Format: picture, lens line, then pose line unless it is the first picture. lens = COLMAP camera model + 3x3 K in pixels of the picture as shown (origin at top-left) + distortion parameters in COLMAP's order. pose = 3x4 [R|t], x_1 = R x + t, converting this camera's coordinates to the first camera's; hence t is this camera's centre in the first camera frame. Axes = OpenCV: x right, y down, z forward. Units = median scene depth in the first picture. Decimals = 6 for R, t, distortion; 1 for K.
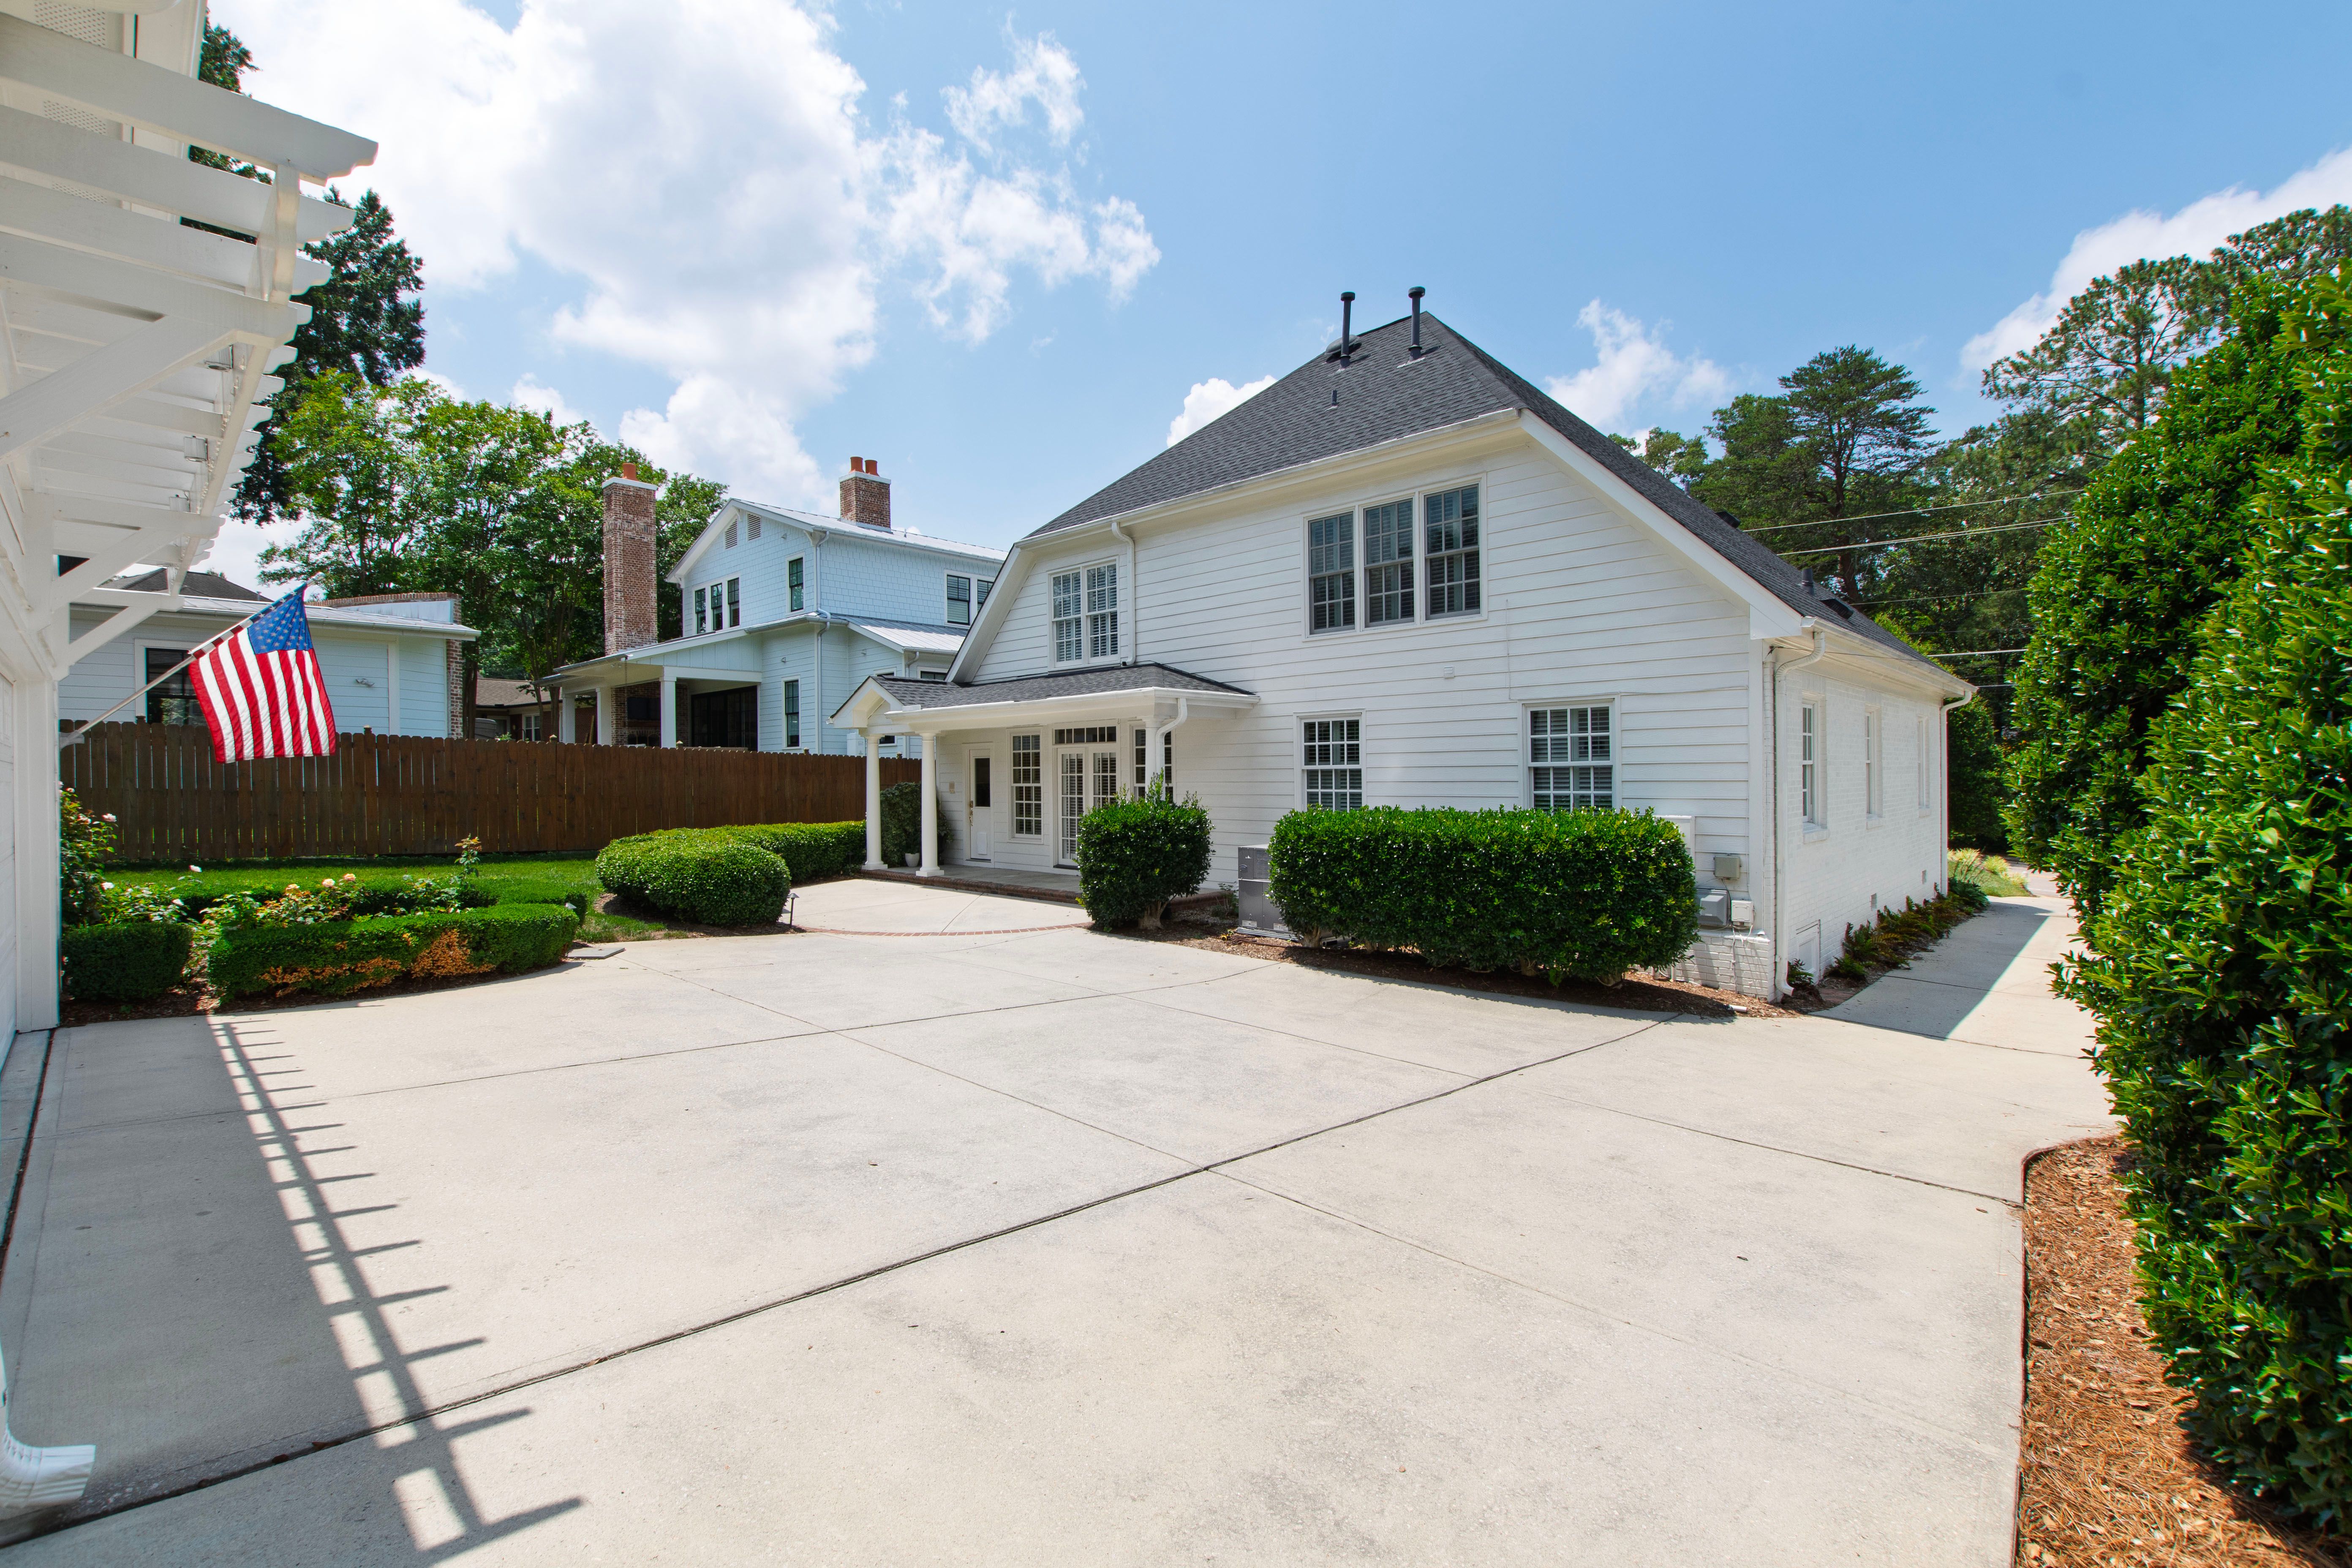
lens RADIAL K [[1021.7, 0, 1176.0], [0, 1021.7, 784.0], [0, 0, 1]] dist [0.001460, -0.000186]
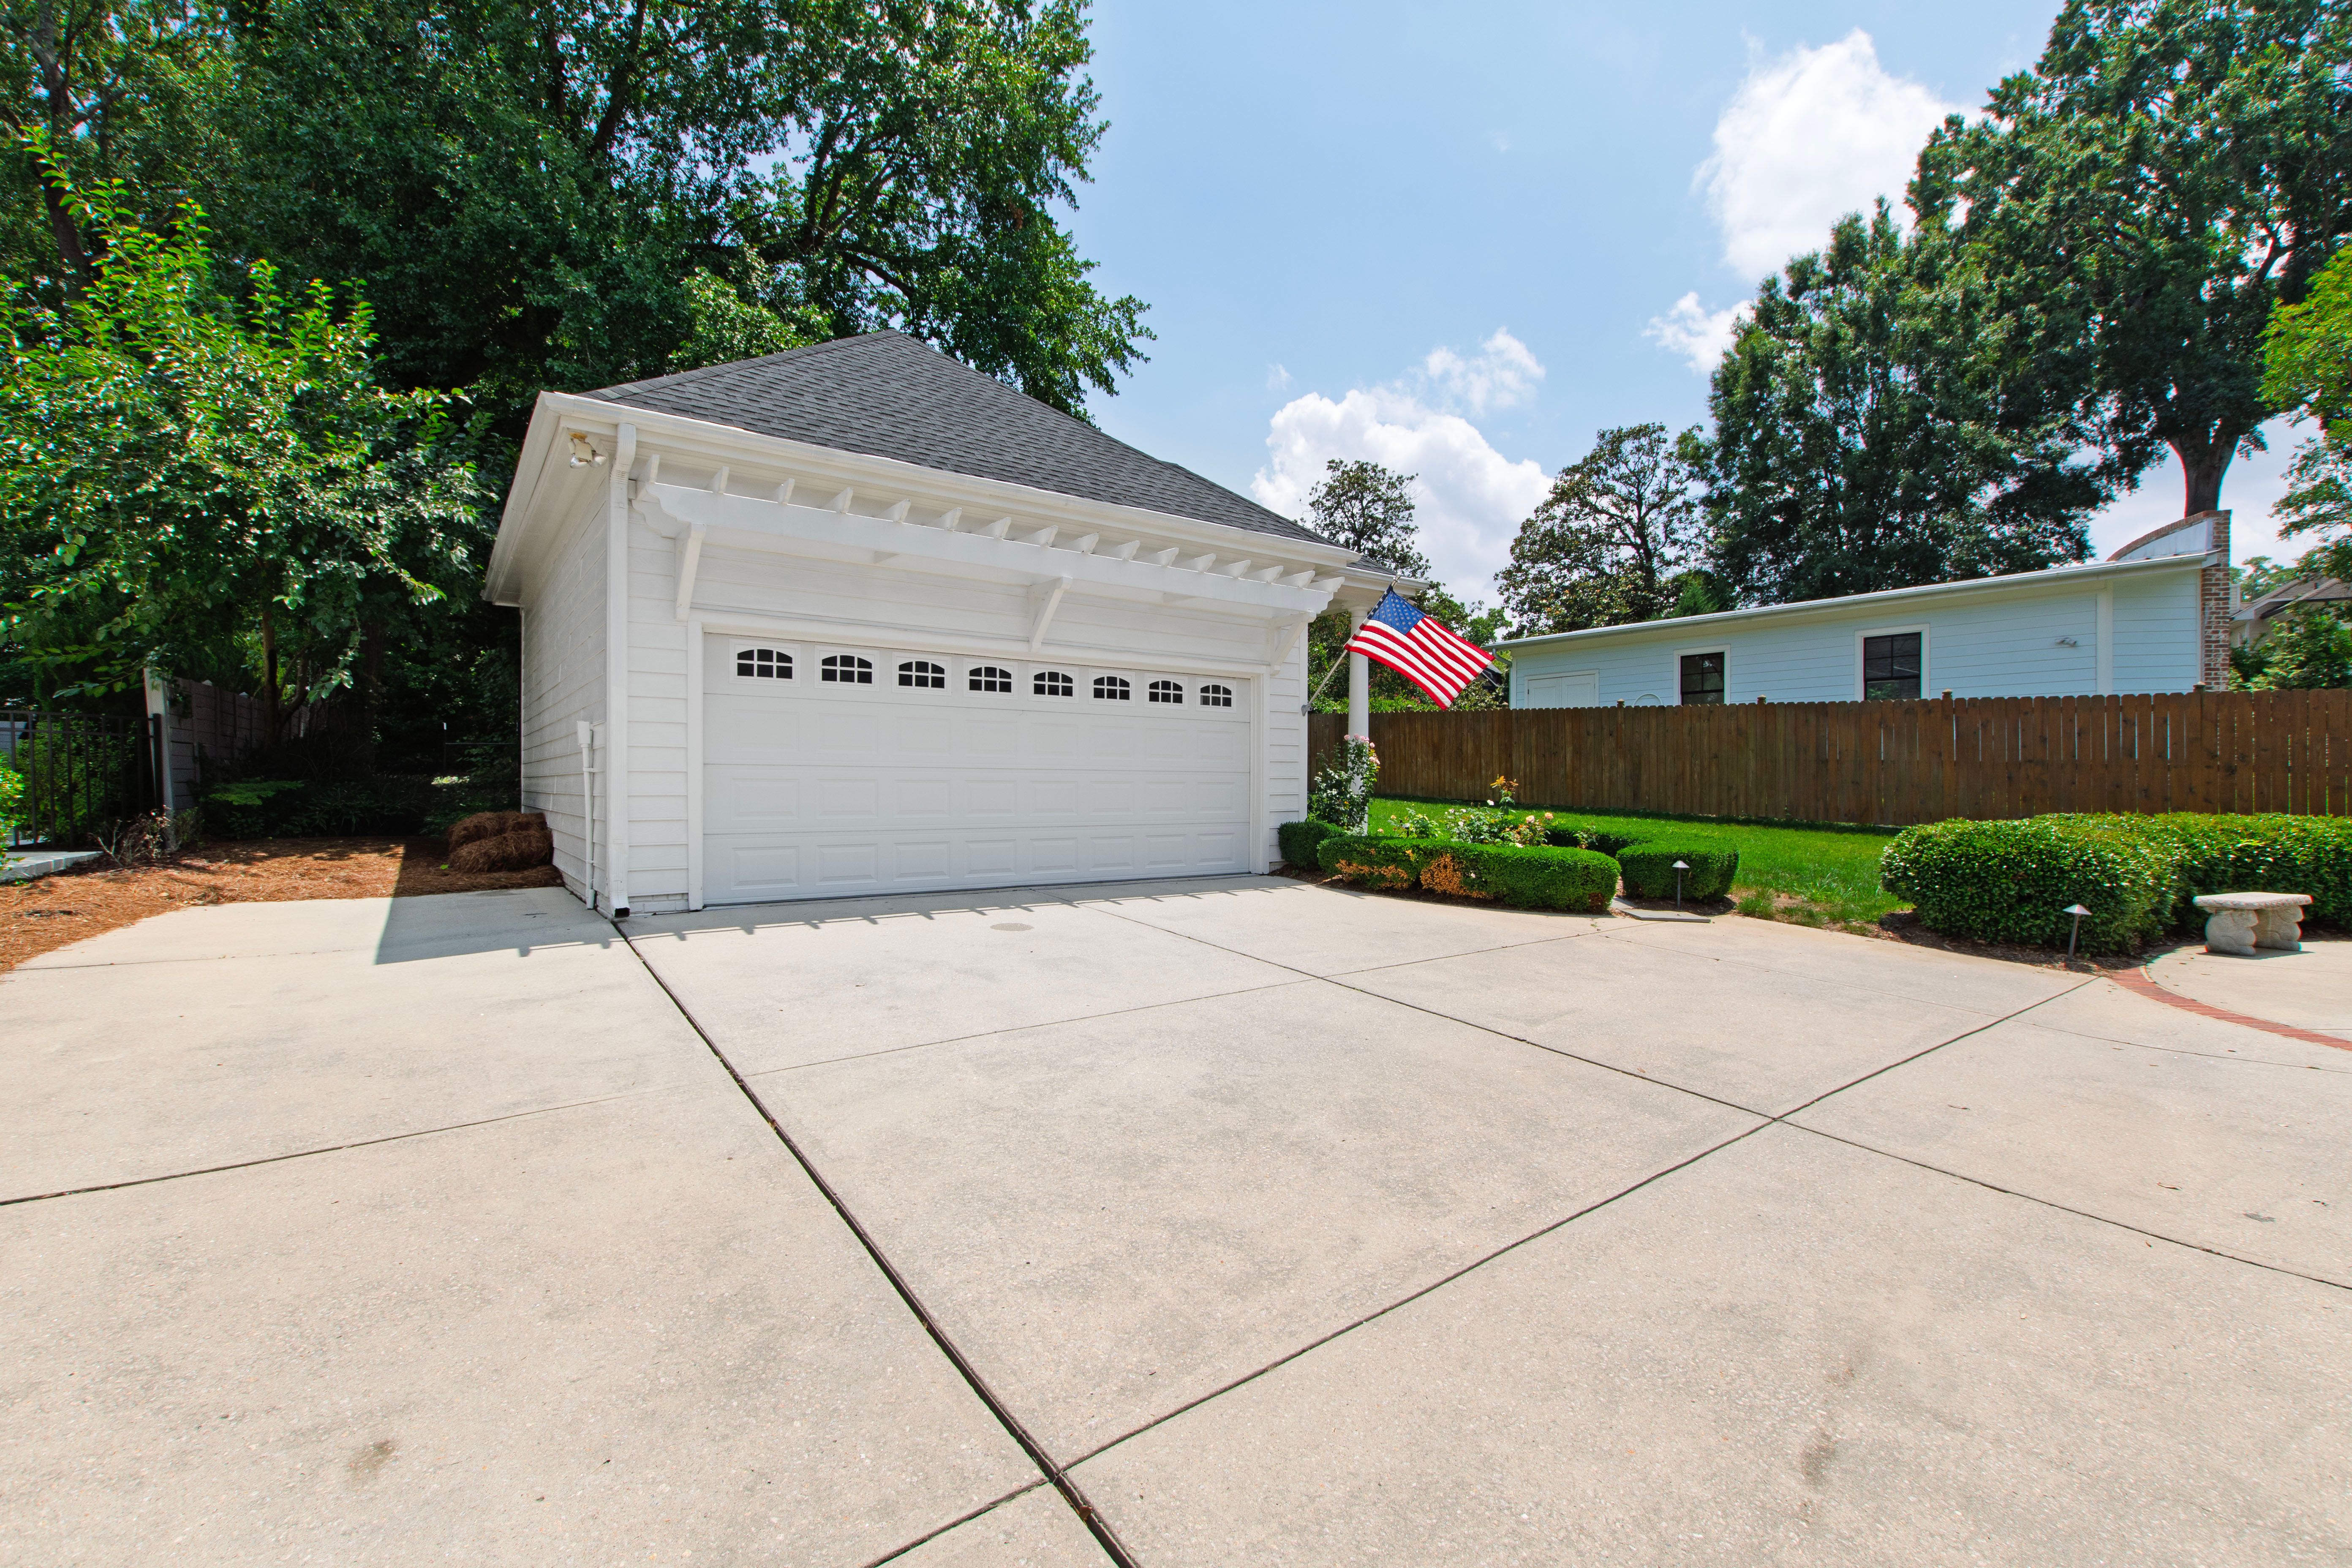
lens RADIAL K [[1021.7, 0, 1176.0], [0, 1021.7, 784.0], [0, 0, 1]] dist [0.001460, -0.000186]
pose [[-0.176148, 0.008106, -0.984330, 0.613978], [-0.011241, 0.999884, 0.010246, 0.065705], [0.984300, 0.012870, -0.176036, 1.091535]]
